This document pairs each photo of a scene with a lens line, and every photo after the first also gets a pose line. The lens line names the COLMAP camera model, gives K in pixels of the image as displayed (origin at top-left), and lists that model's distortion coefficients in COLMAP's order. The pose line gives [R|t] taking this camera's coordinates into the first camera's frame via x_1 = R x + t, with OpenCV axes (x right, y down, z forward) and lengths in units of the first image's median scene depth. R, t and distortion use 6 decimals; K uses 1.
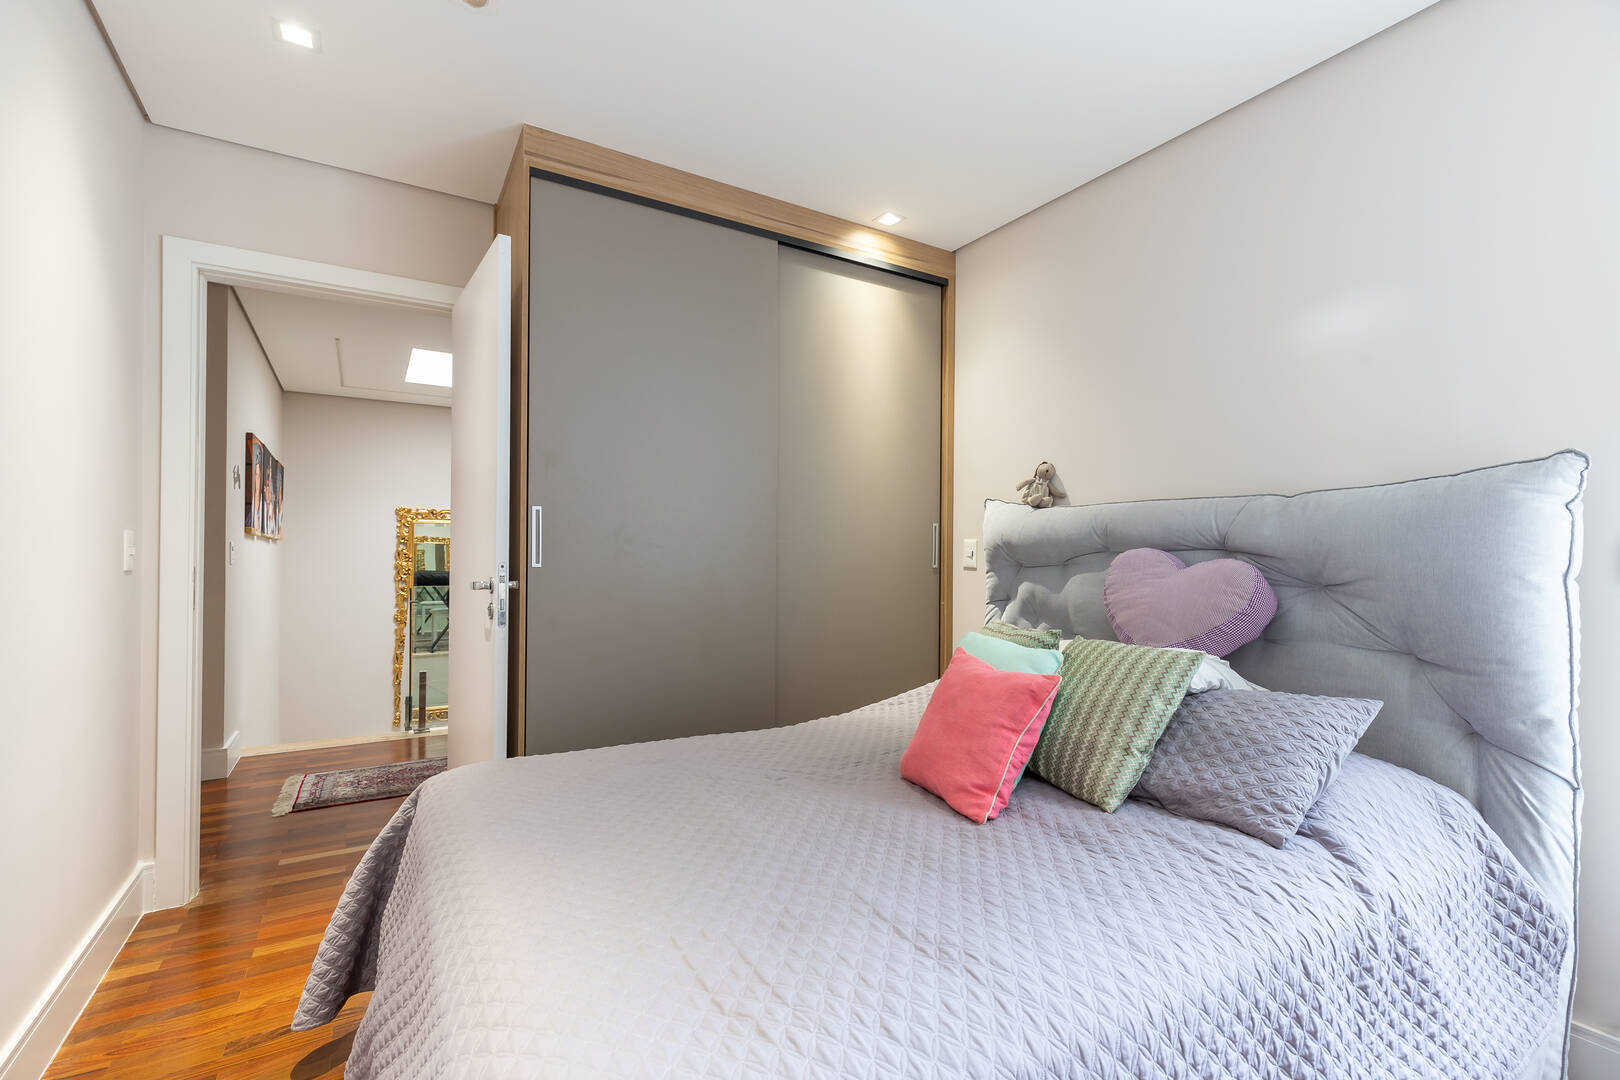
lens RADIAL K [[739.5, 0, 822.7], [0, 739.5, 549.0], [0, 0, 1]] dist [0.002847, 0.000106]
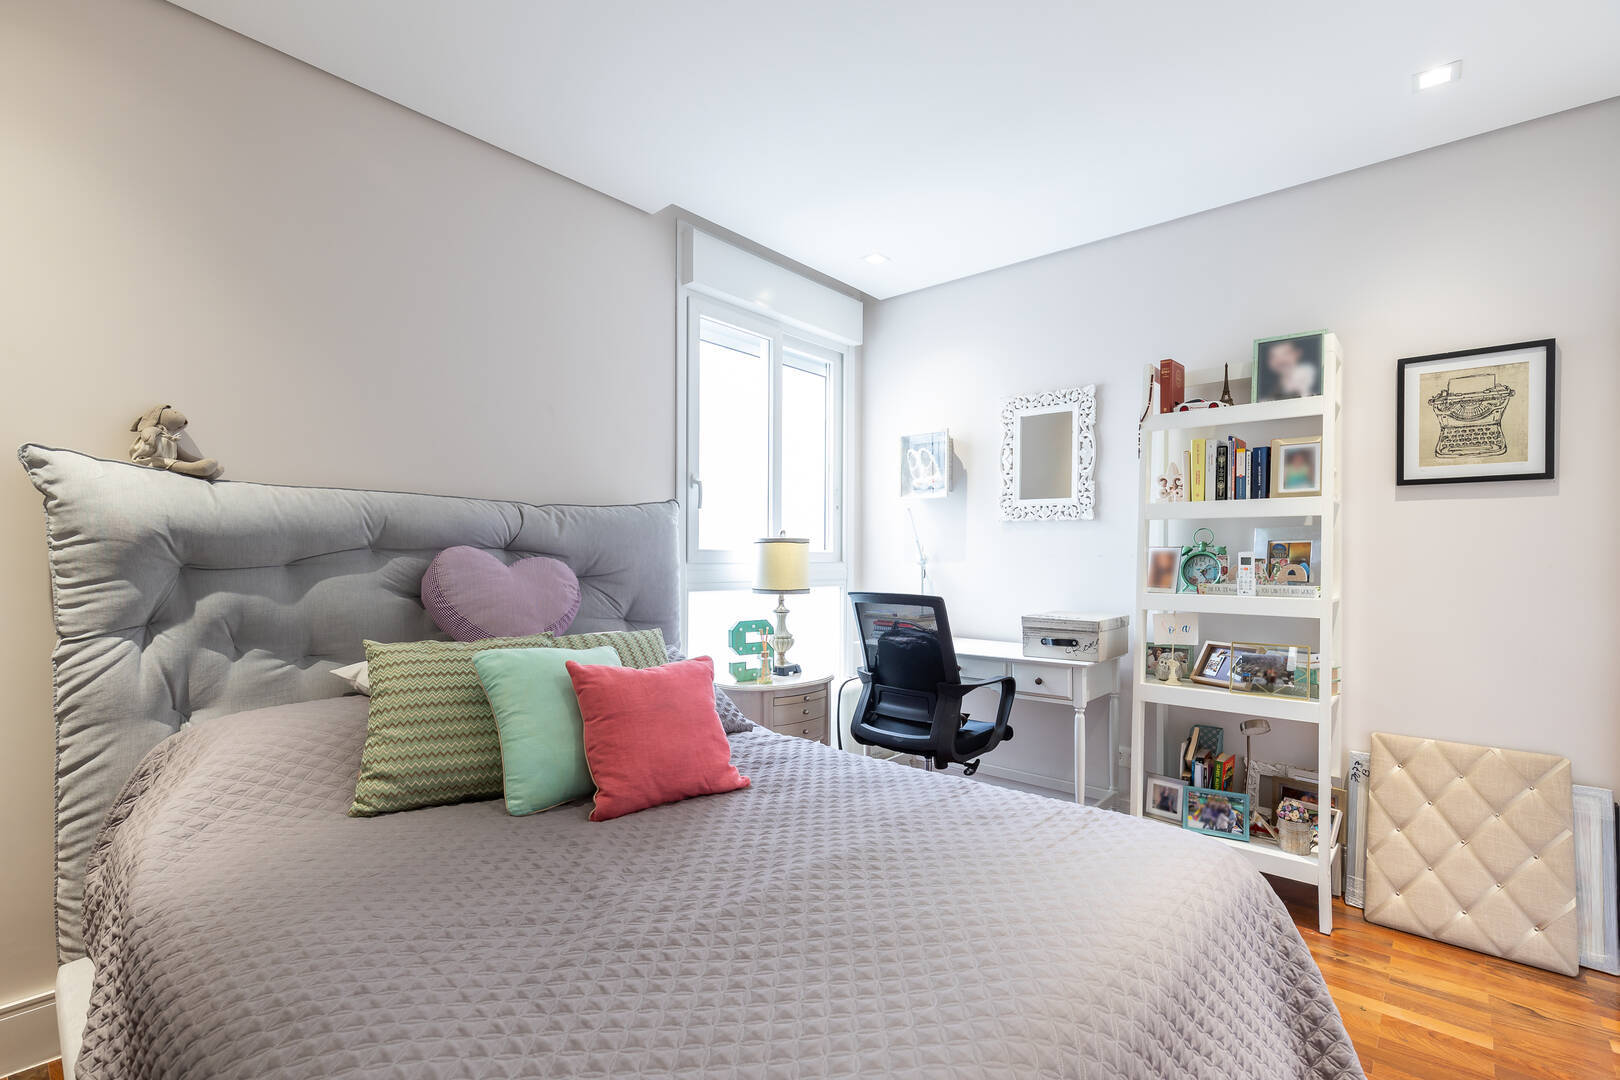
lens RADIAL K [[739.5, 0, 822.7], [0, 739.5, 549.0], [0, 0, 1]] dist [0.002847, 0.000106]
pose [[-0.302292, 0.006819, 0.953191, -0.858720], [-0.015773, 0.999802, -0.012155, 0.009379], [-0.953085, -0.018709, -0.302125, 1.136400]]
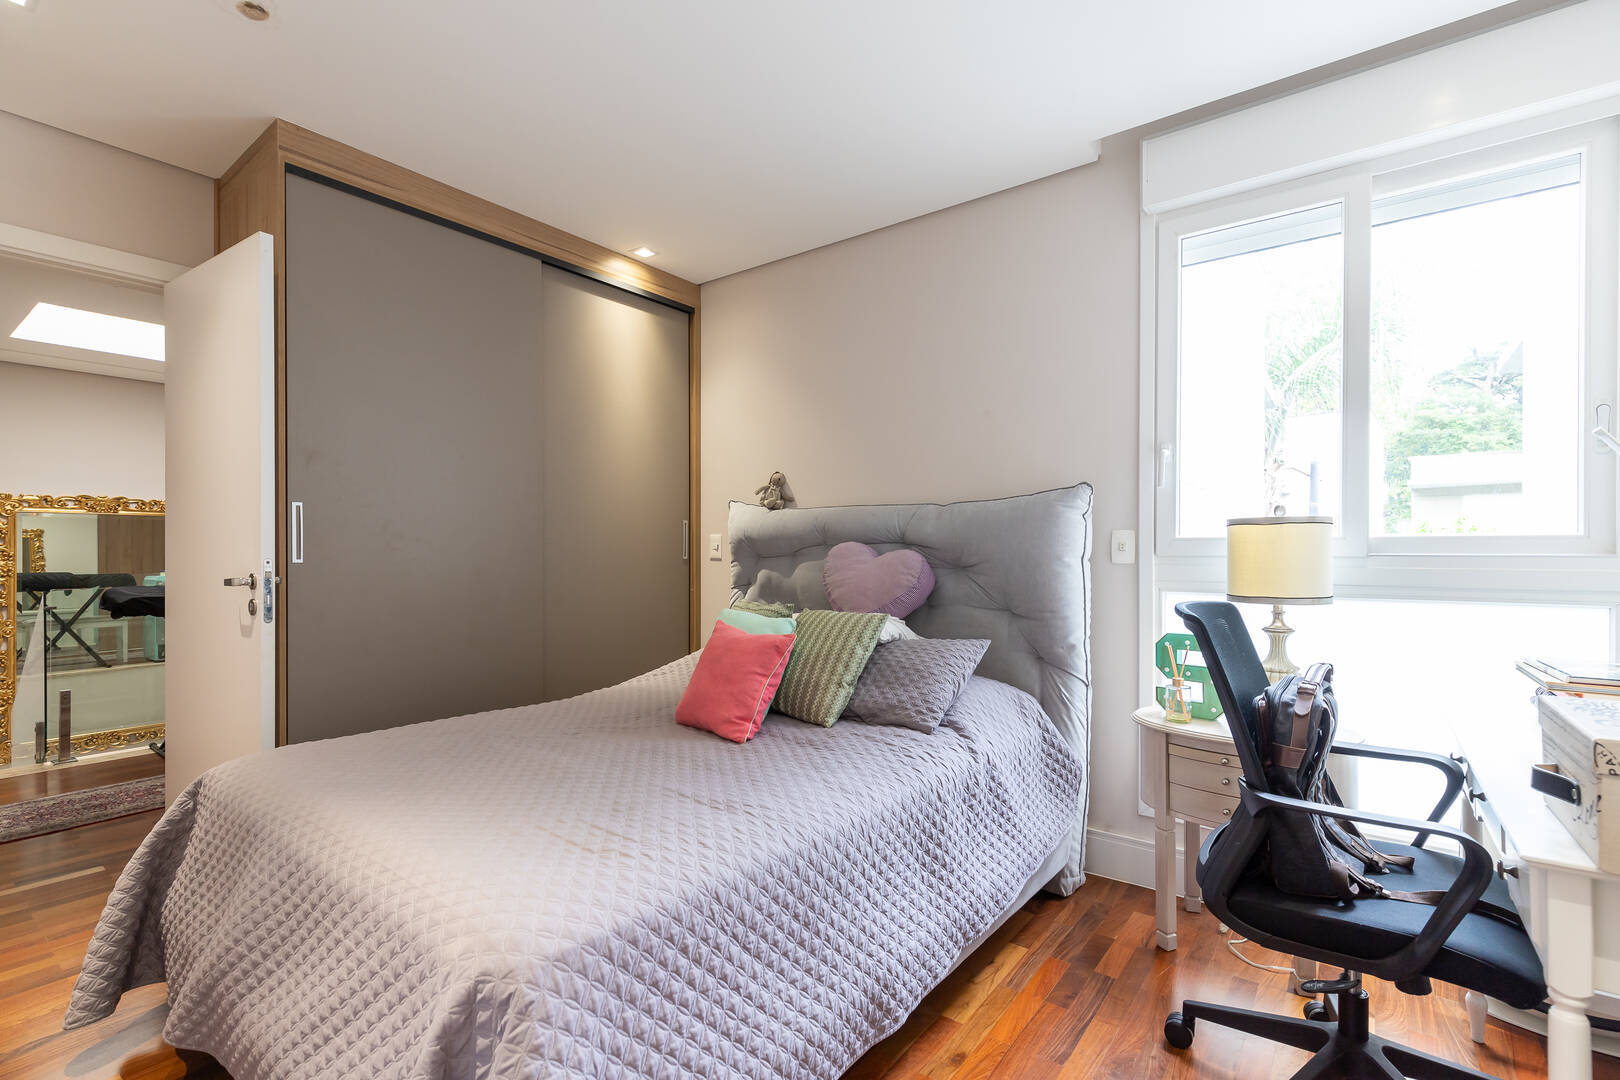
lens RADIAL K [[739.5, 0, 822.7], [0, 739.5, 549.0], [0, 0, 1]] dist [0.002847, 0.000106]
pose [[0.933081, -0.007374, 0.359590, -0.128441], [0.003568, 0.999930, 0.011247, -0.005073], [-0.359648, -0.009212, 0.933043, -0.312077]]
